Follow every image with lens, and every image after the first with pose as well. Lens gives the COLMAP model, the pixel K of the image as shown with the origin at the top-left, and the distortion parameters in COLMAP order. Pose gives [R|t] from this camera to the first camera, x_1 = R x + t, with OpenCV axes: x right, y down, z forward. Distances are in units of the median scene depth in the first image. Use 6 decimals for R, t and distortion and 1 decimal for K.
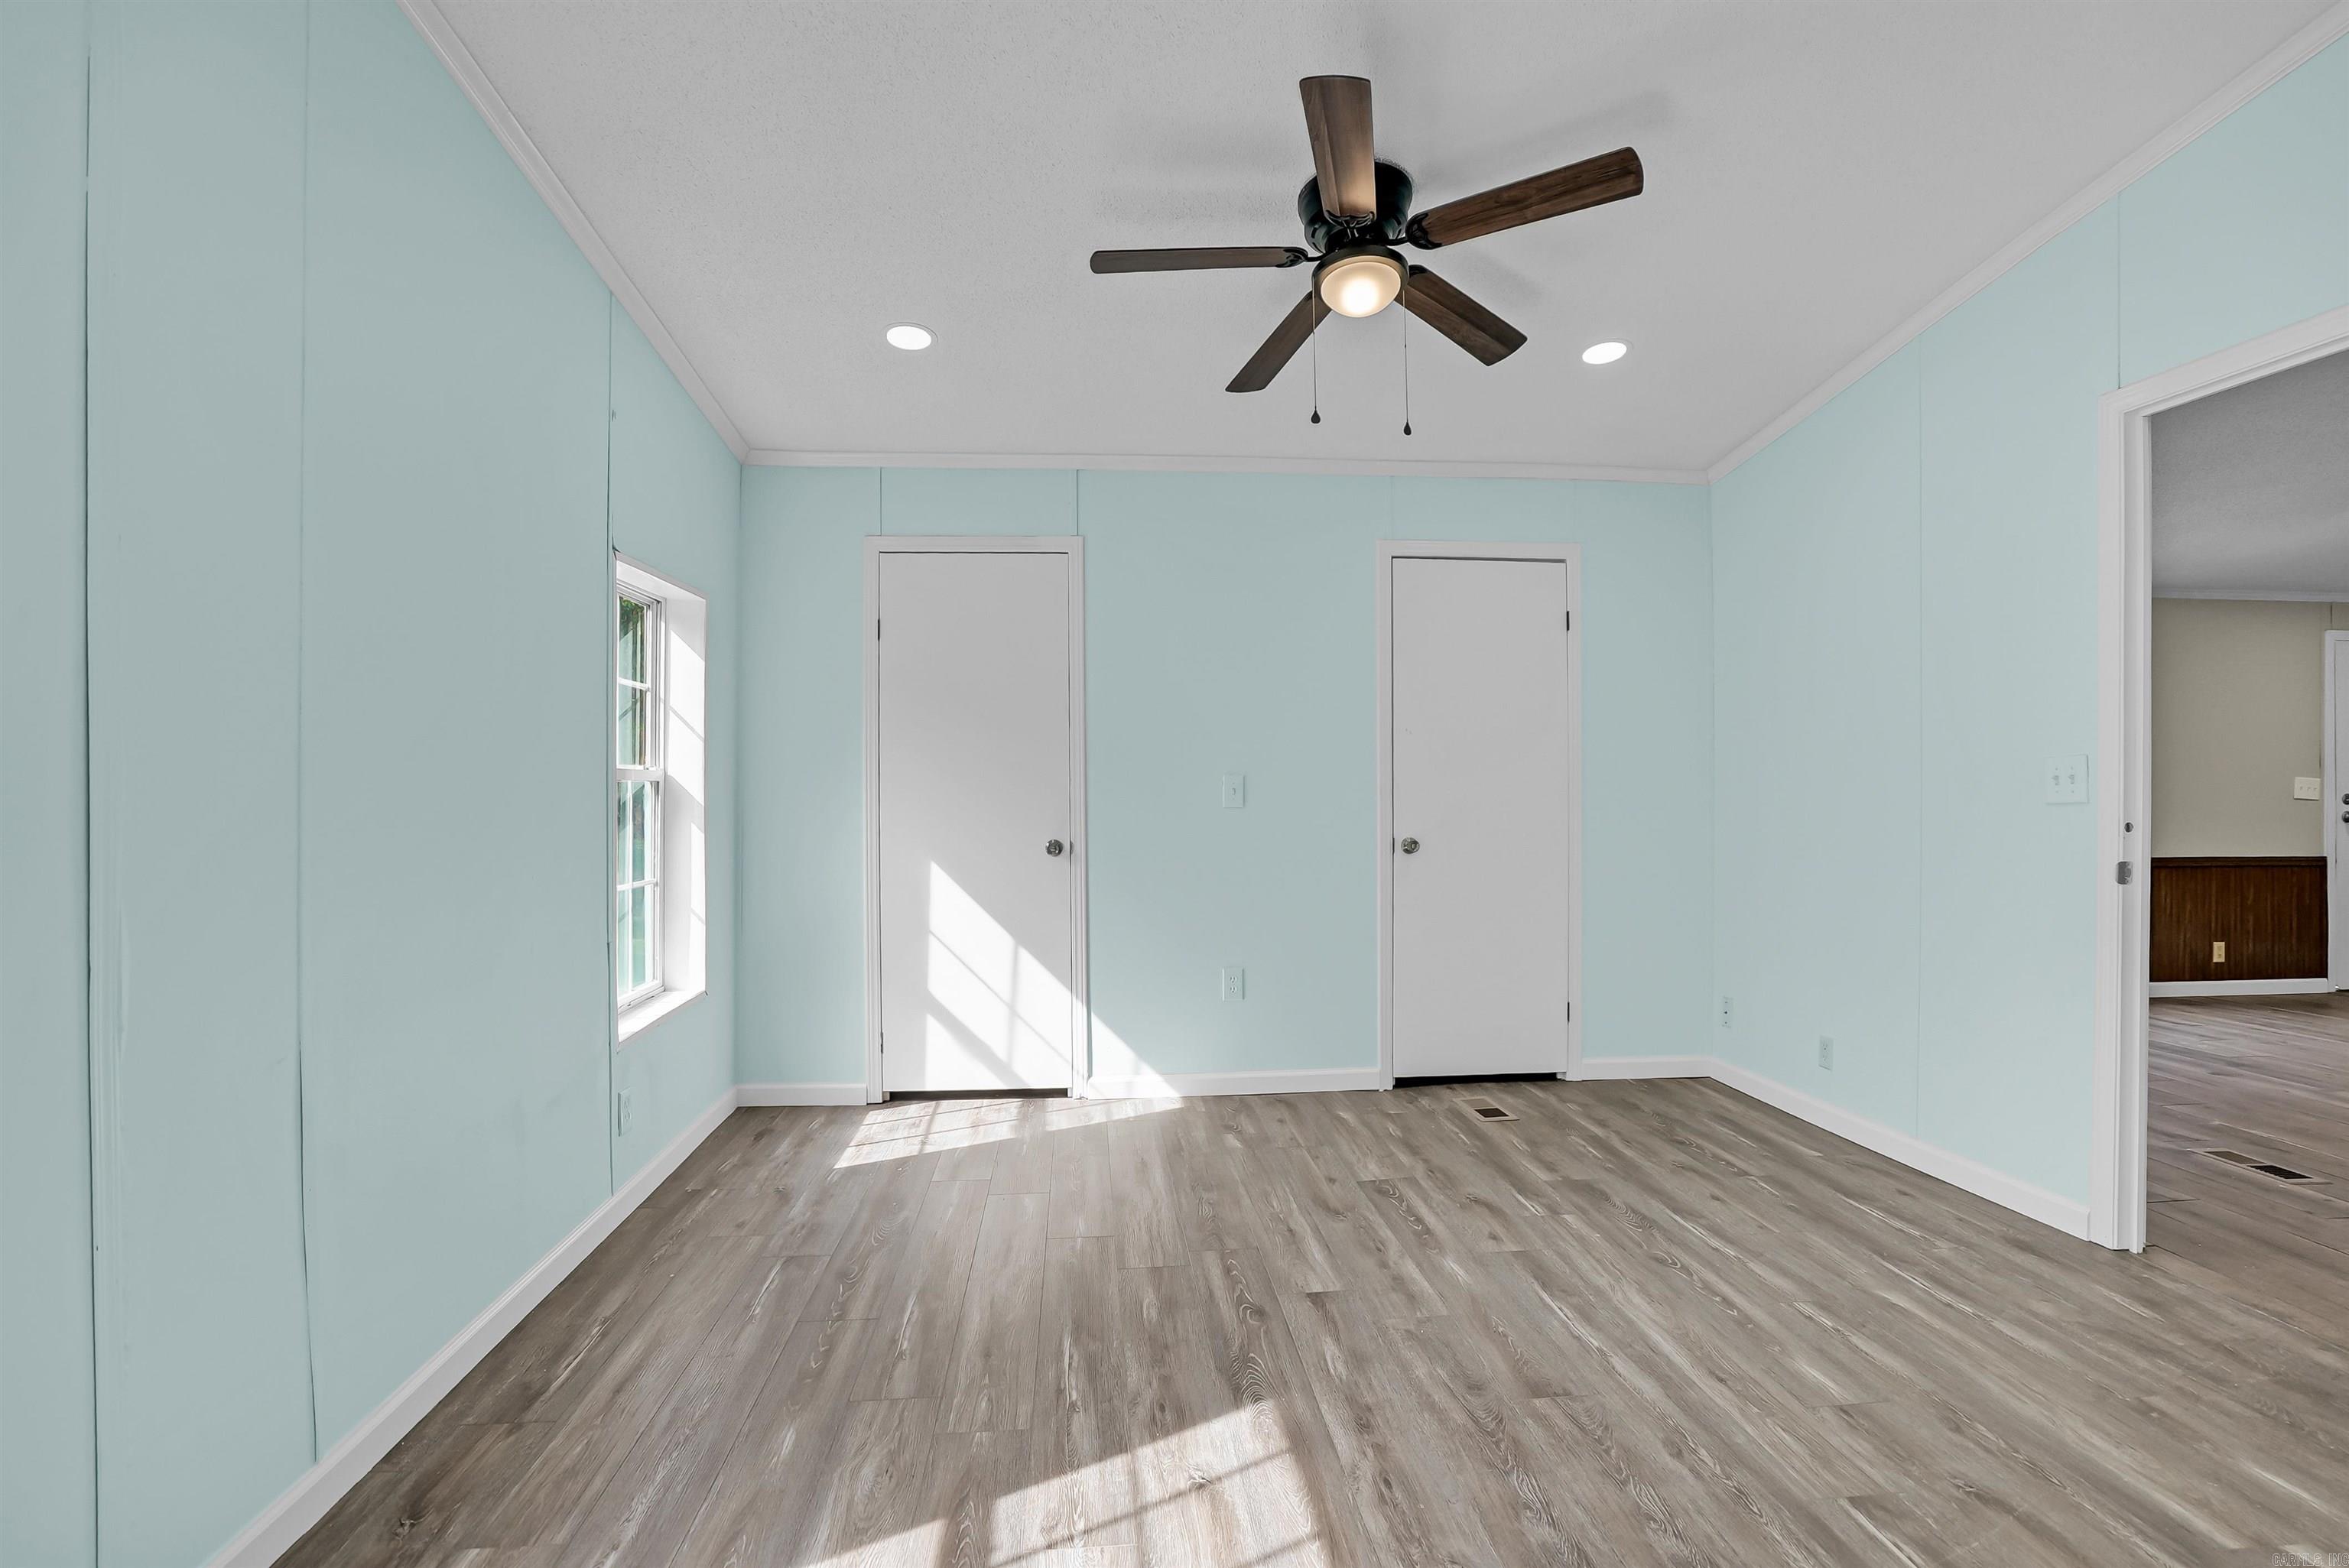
lens RADIAL K [[1113.7, 0, 1167.3], [0, 1113.7, 751.3], [0, 0, 1]] dist [-0.060778, 0.022242]
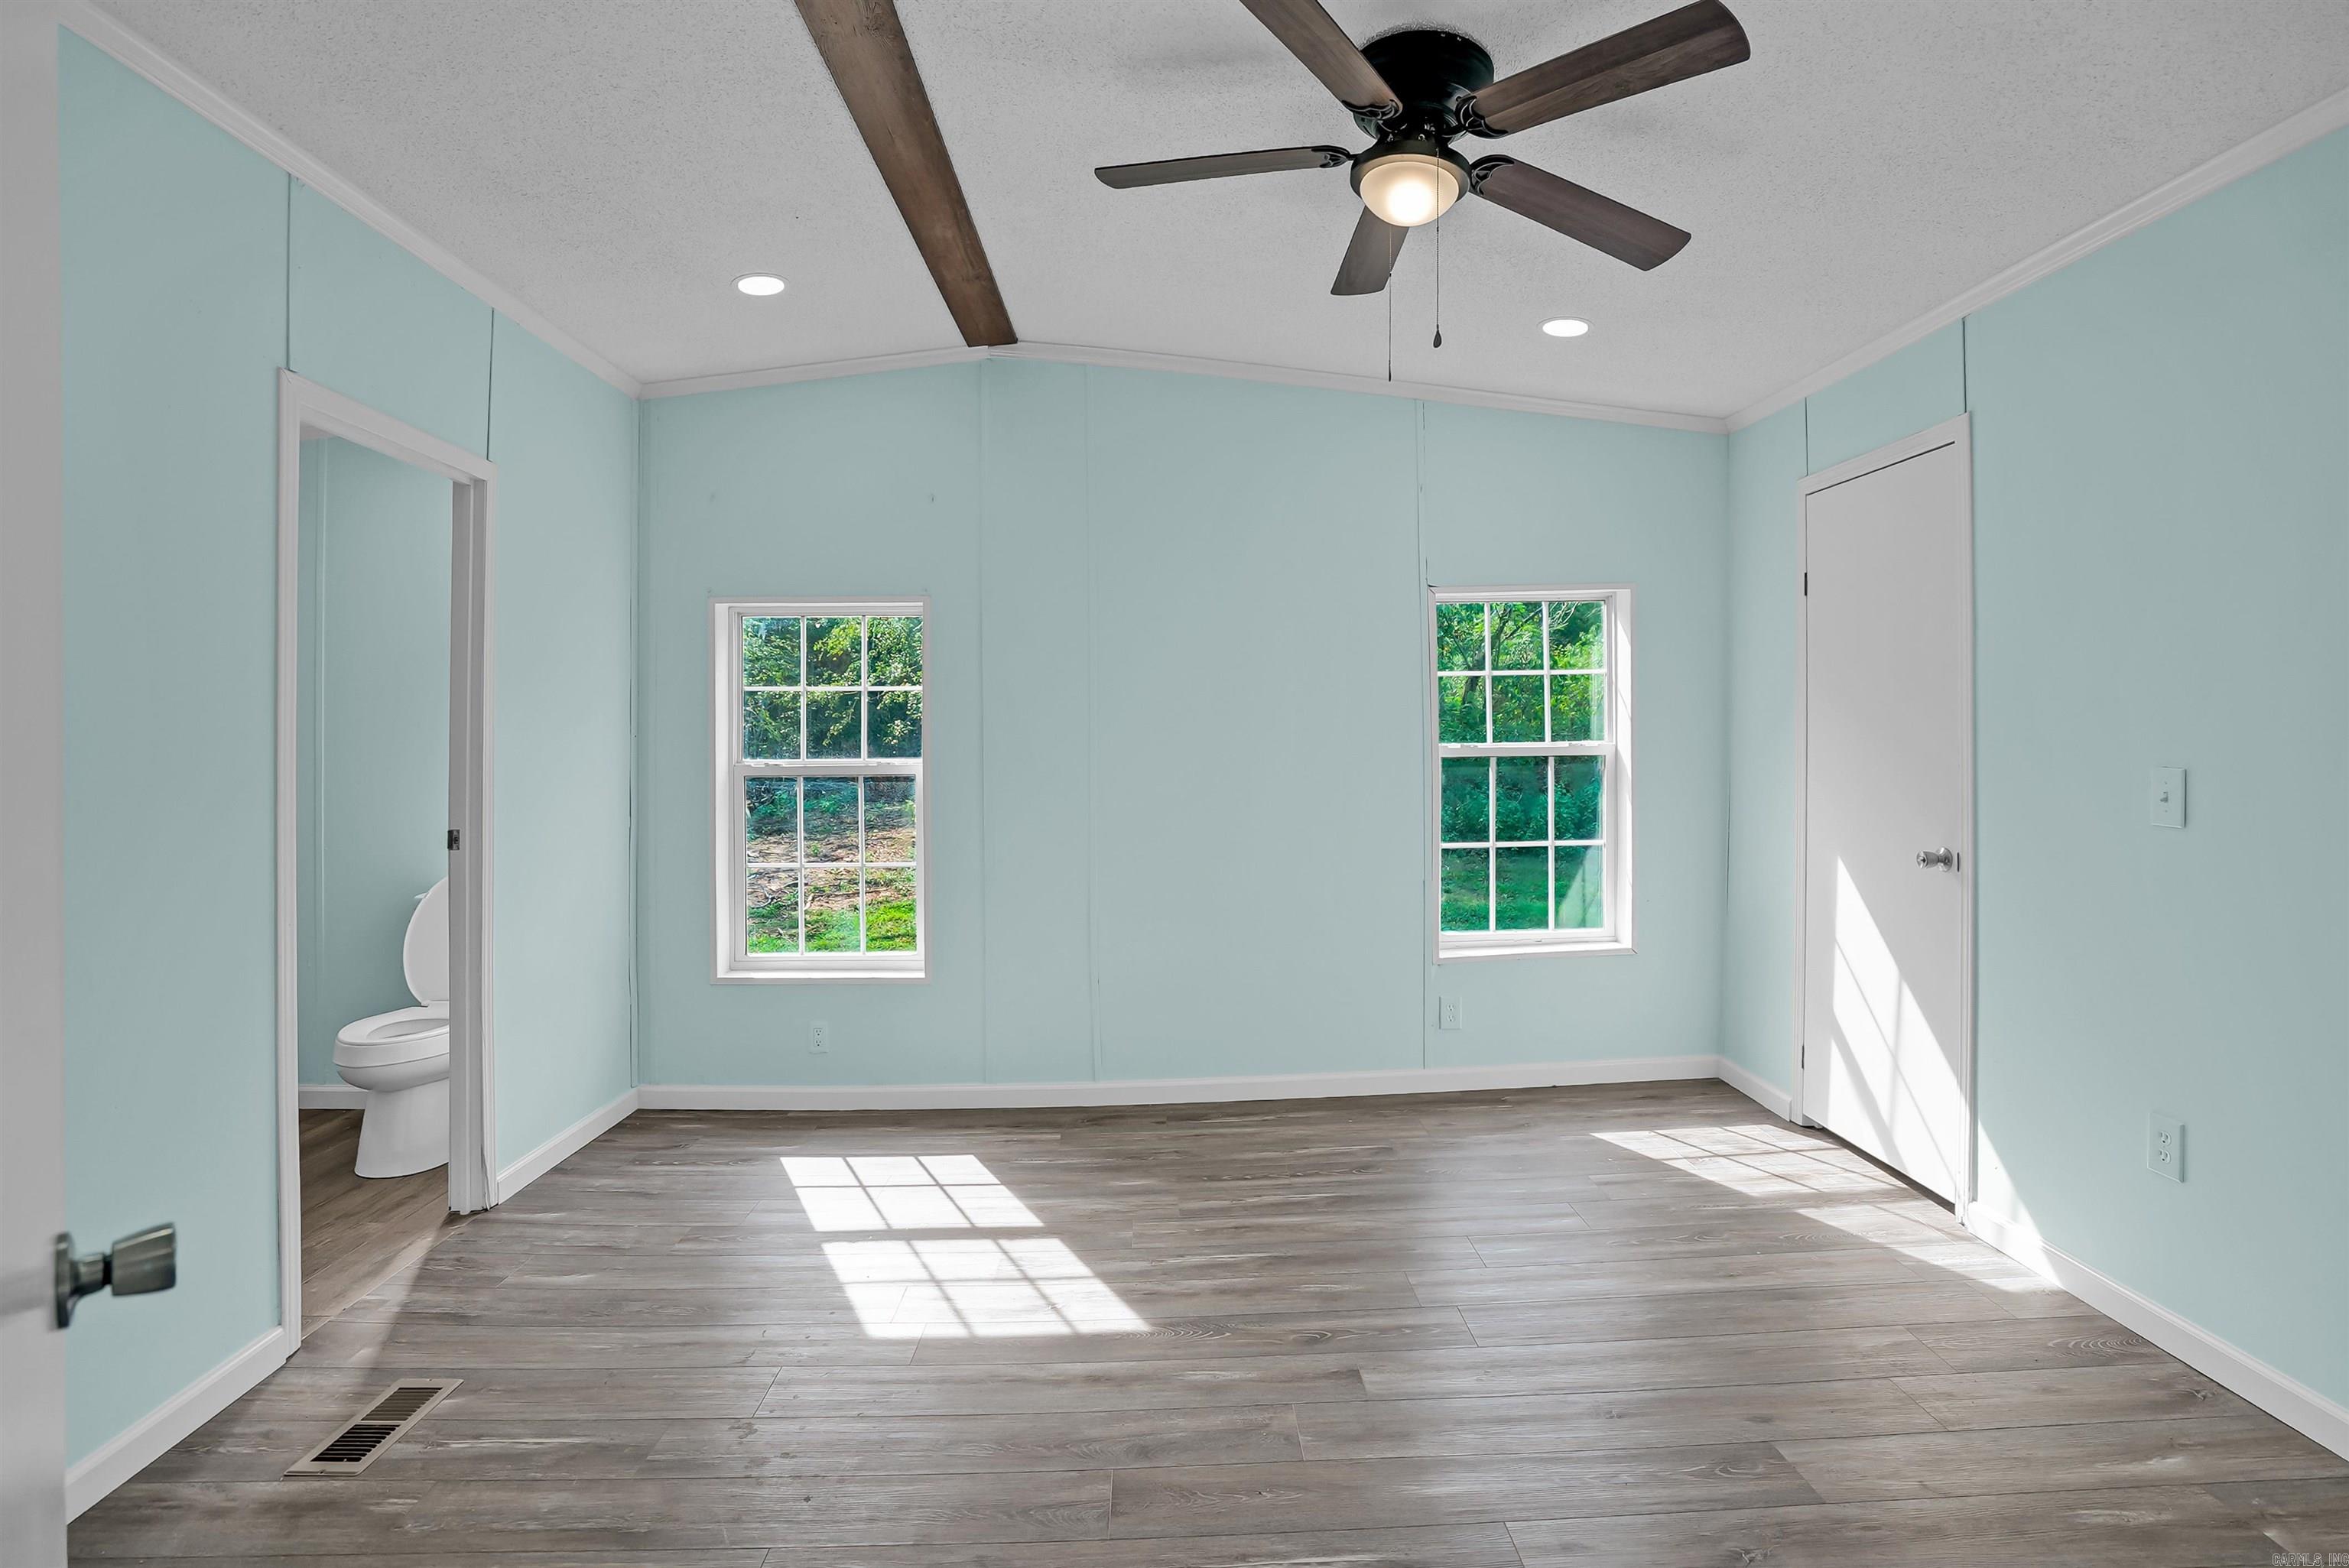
lens RADIAL K [[1134.4, 0, 1201.4], [0, 1134.4, 719.2], [0, 0, 1]] dist [-0.073400, 0.023842]
pose [[-0.037240, 0.002496, -0.999303, 0.672752], [0.048285, 0.998833, 0.000696, -0.028843], [0.998139, -0.048226, -0.037317, 0.605045]]
